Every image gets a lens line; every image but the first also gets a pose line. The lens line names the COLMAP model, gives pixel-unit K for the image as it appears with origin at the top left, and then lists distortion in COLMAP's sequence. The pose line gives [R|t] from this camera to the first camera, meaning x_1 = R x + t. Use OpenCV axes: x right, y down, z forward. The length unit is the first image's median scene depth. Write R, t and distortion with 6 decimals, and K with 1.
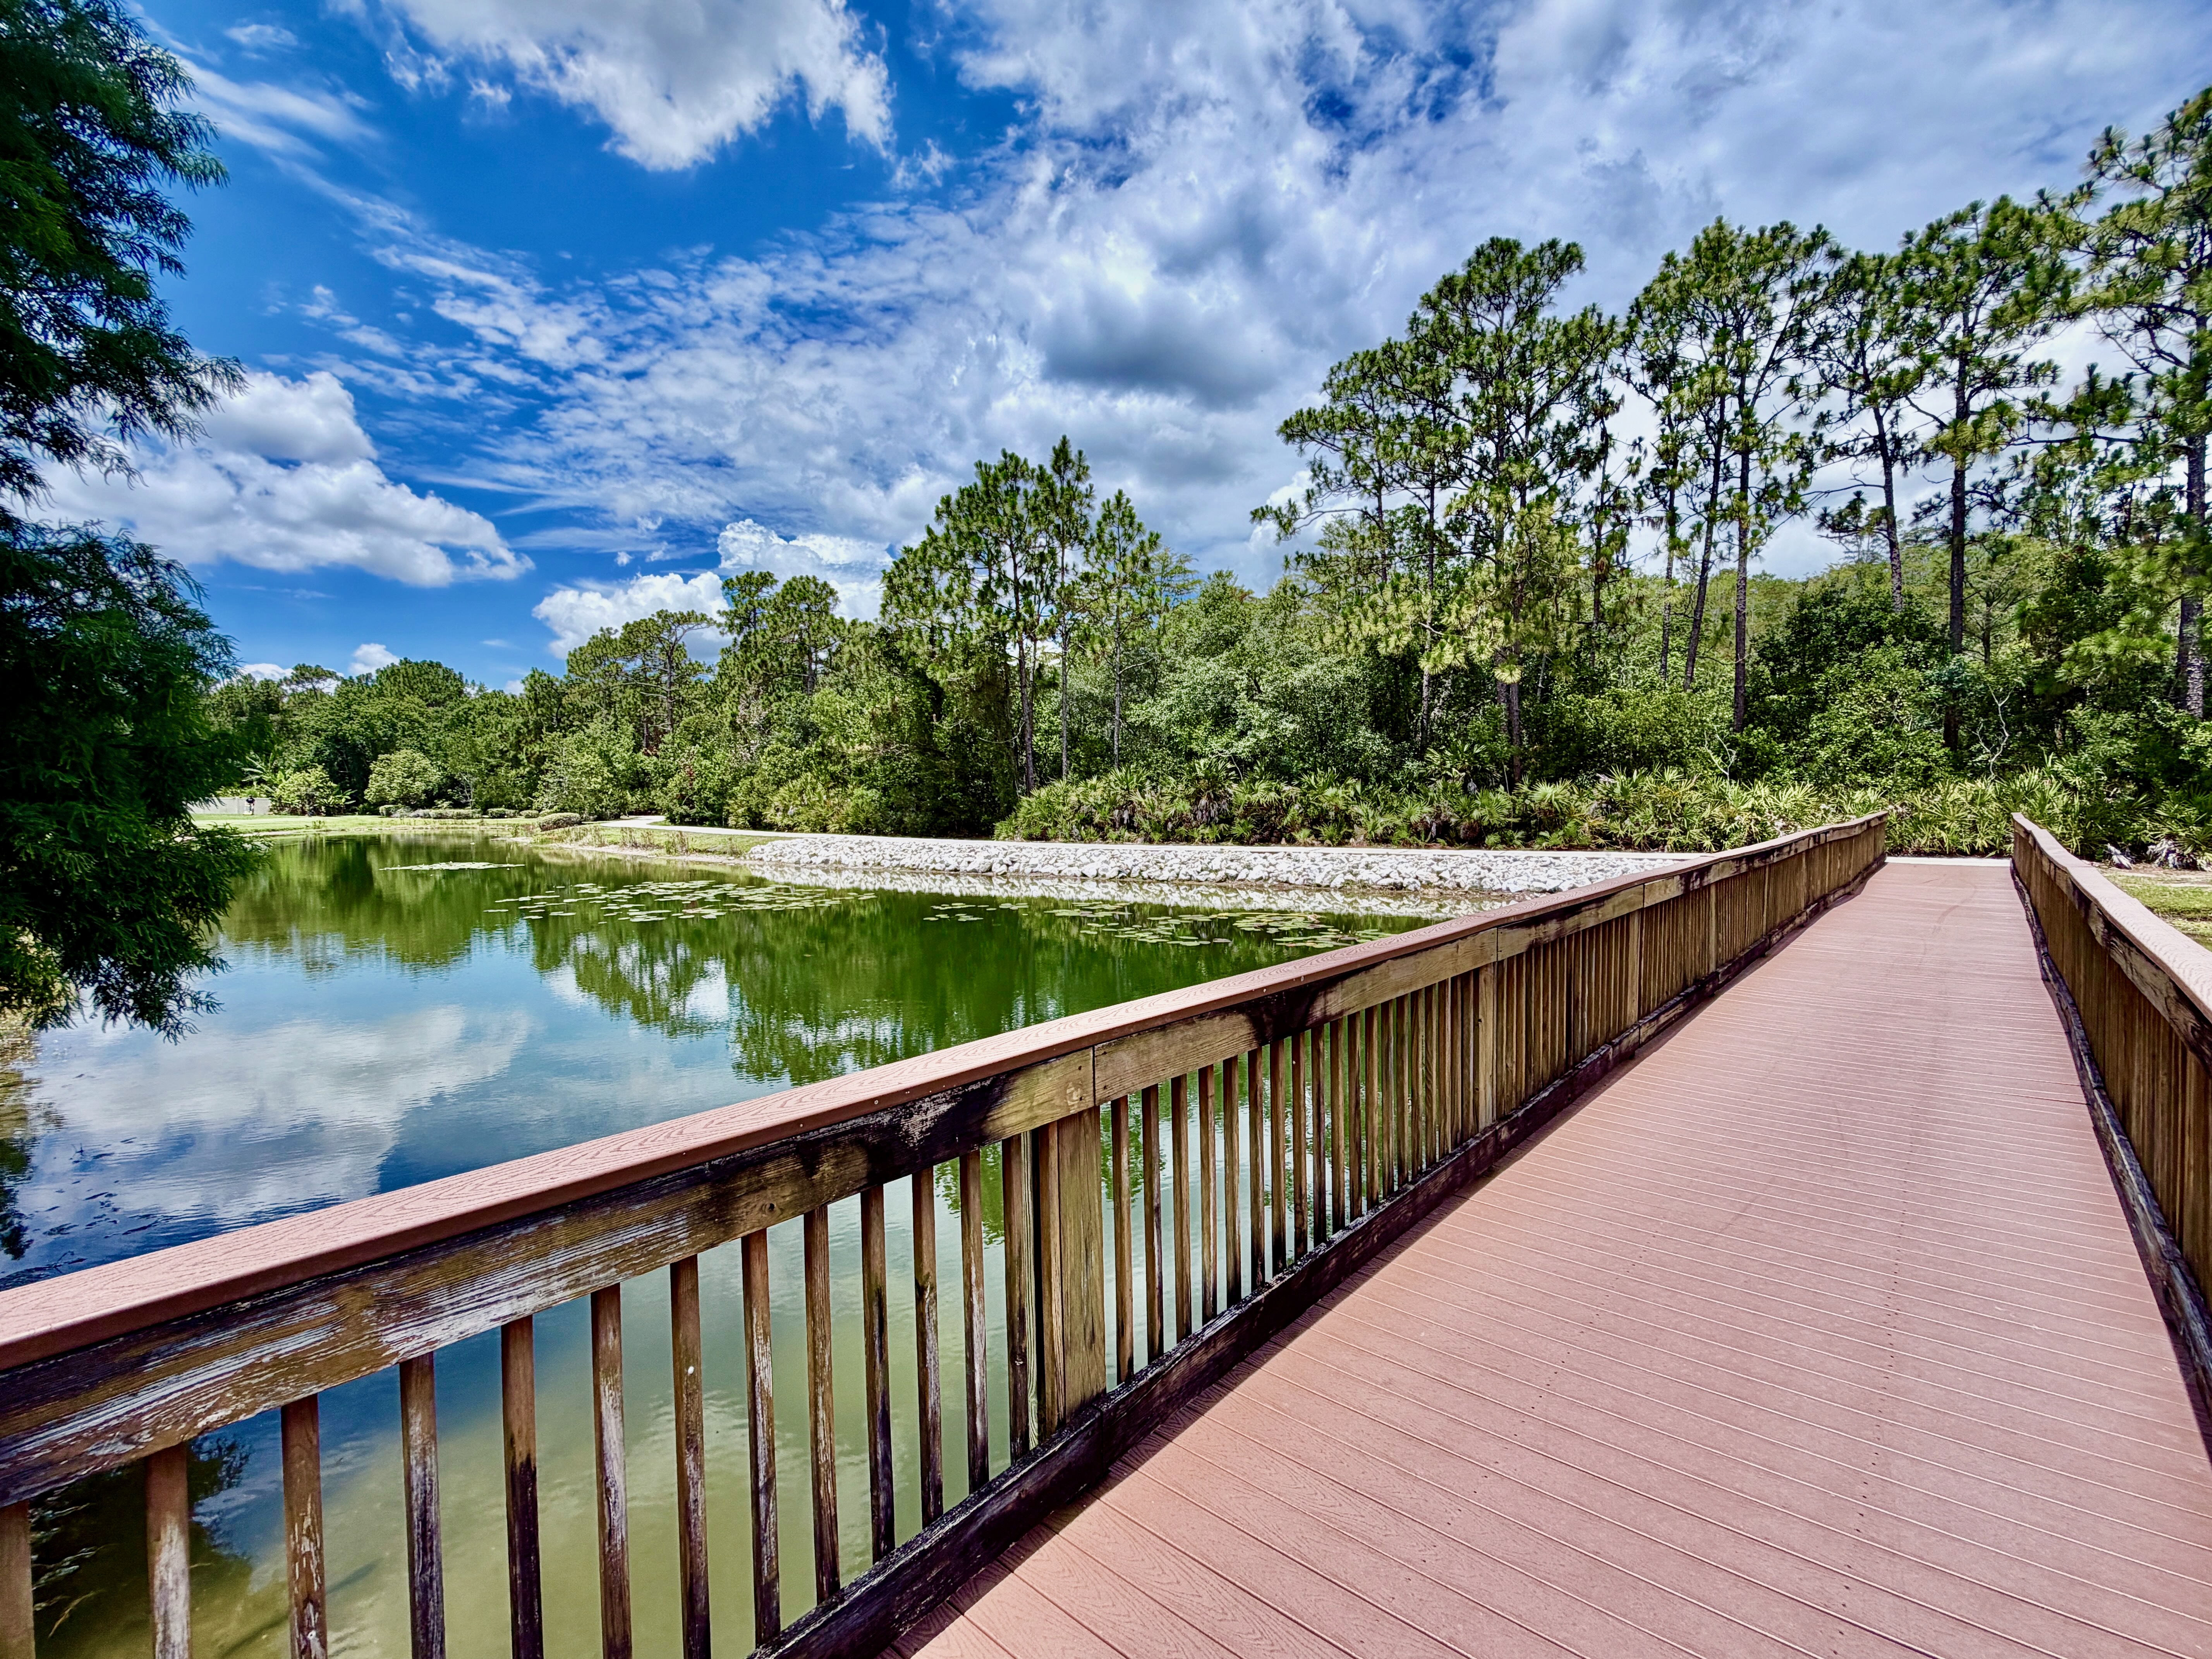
lens RADIAL K [[953.3, 0, 1116.4], [0, 953.3, 823.4], [0, 0, 1]] dist [0.004613, 0.000463]
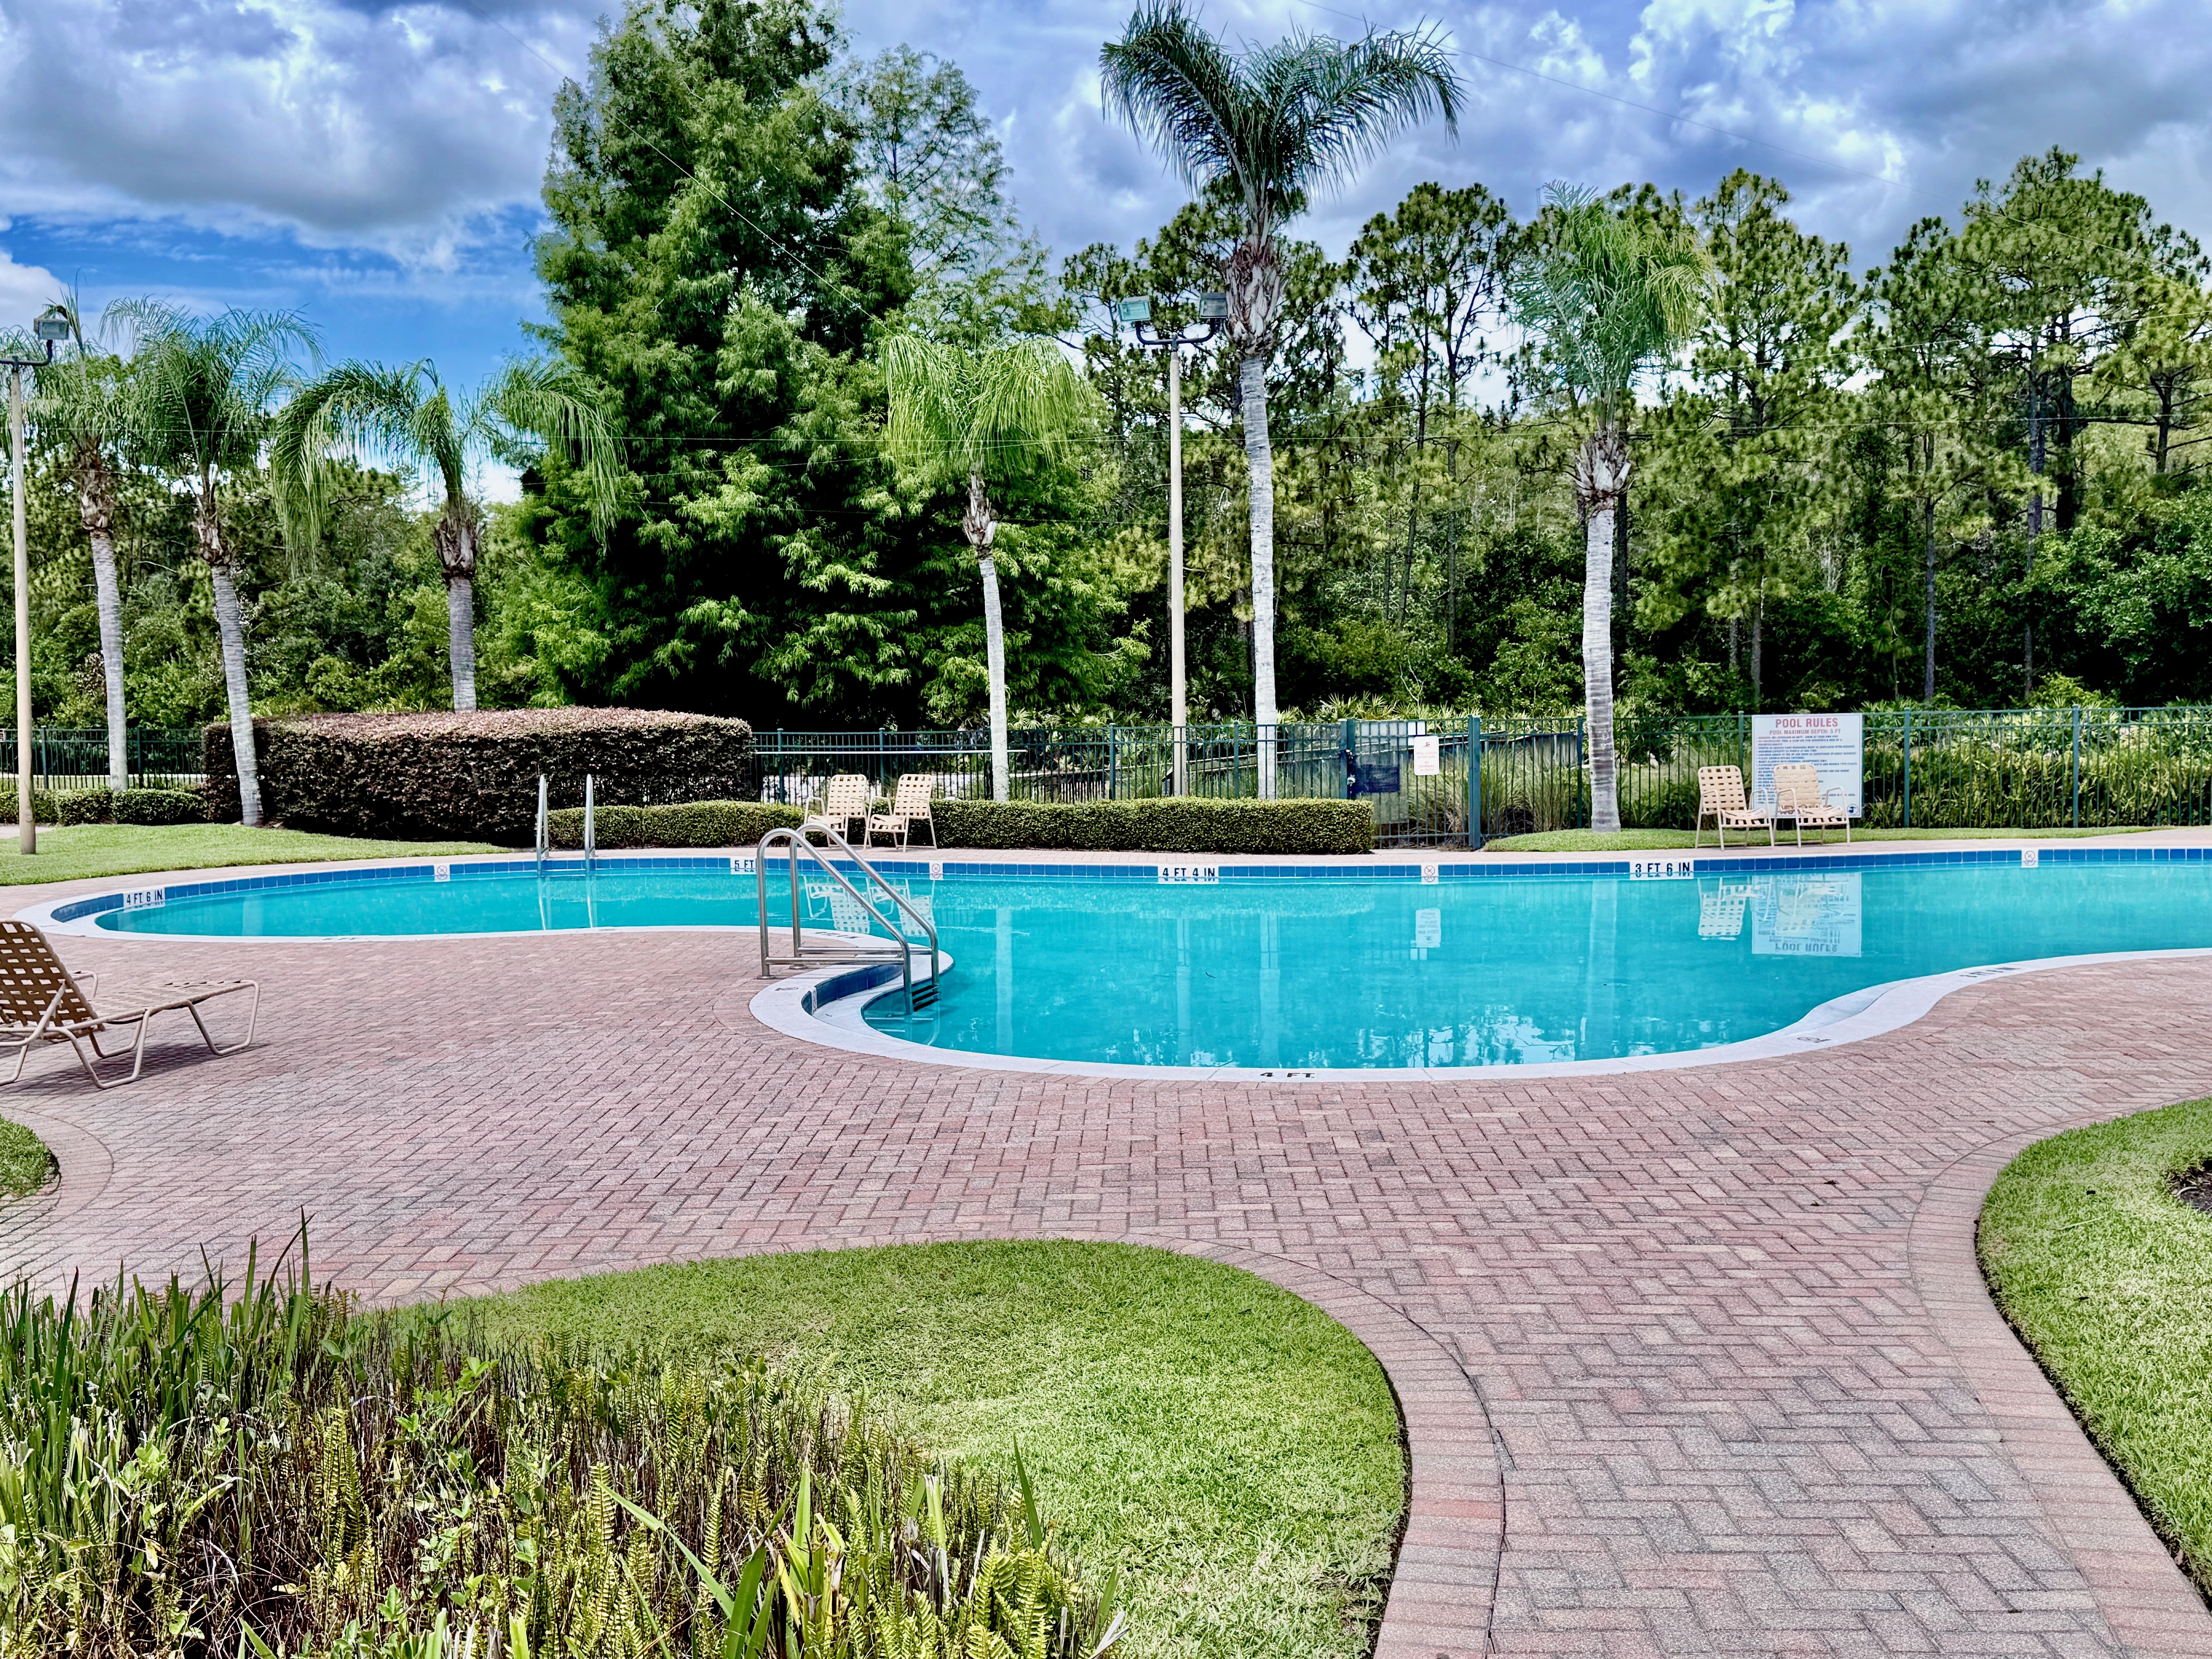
lens RADIAL K [[2266.8, 0, 1111.6], [0, 2266.8, 832.7], [0, 0, 1]] dist [0.110112, 0.000000]
pose [[0.951971, -0.023139, 0.305313, -0.547717], [0.019311, 0.999693, 0.015552, 0.056988], [-0.305579, -0.008909, 0.952125, -1.467535]]
